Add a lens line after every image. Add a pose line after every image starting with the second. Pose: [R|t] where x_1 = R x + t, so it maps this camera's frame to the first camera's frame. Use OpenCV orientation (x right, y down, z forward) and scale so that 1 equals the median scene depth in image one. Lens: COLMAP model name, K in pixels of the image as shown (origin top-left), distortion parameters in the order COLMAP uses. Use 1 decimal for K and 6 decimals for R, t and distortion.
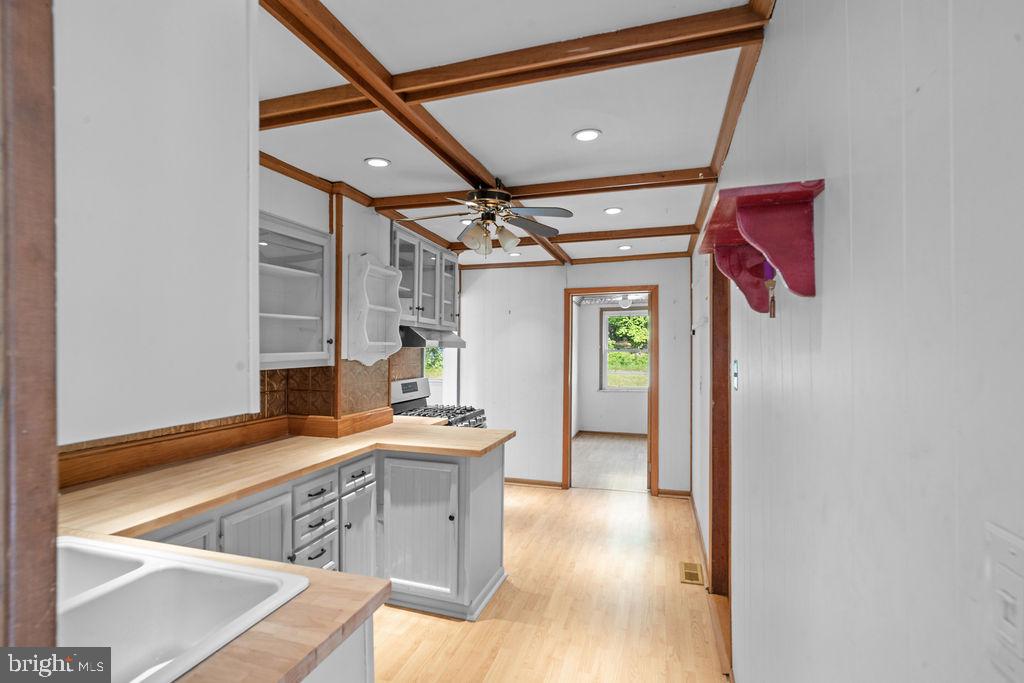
lens RADIAL K [[478.5, 0, 508.7], [0, 478.5, 342.4], [0, 0, 1]] dist [-0.009269, -0.000283]
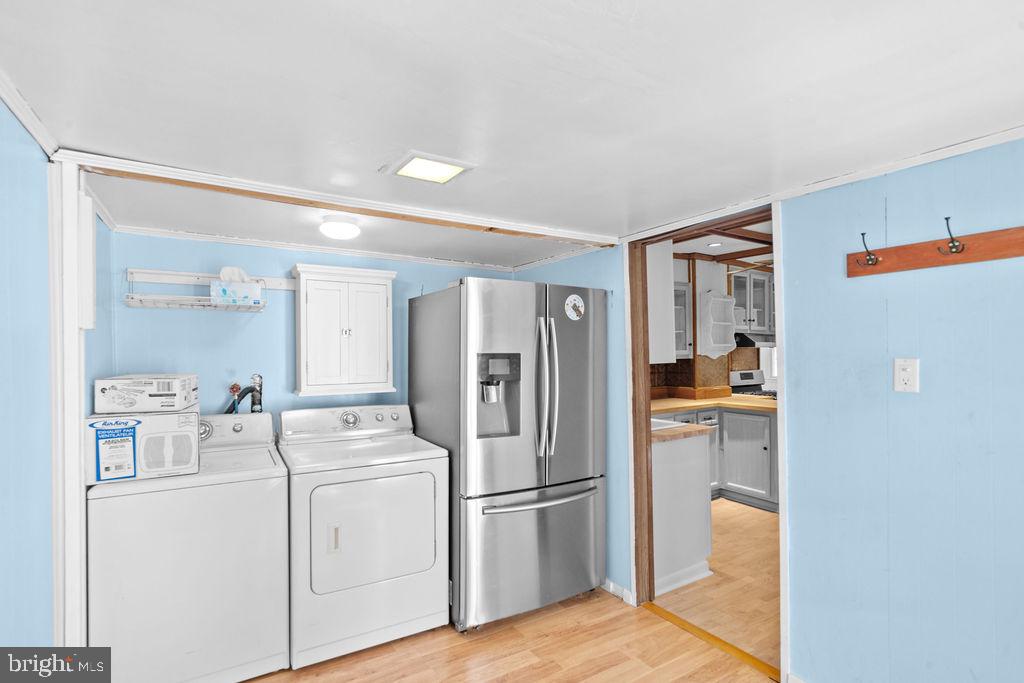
lens RADIAL K [[478.5, 0, 508.7], [0, 478.5, 342.4], [0, 0, 1]] dist [-0.009269, -0.000283]
pose [[0.758197, -0.018250, -0.651770, 0.256166], [0.016940, 0.999822, -0.008288, -0.006417], [0.651805, -0.004757, 0.758372, -0.741226]]
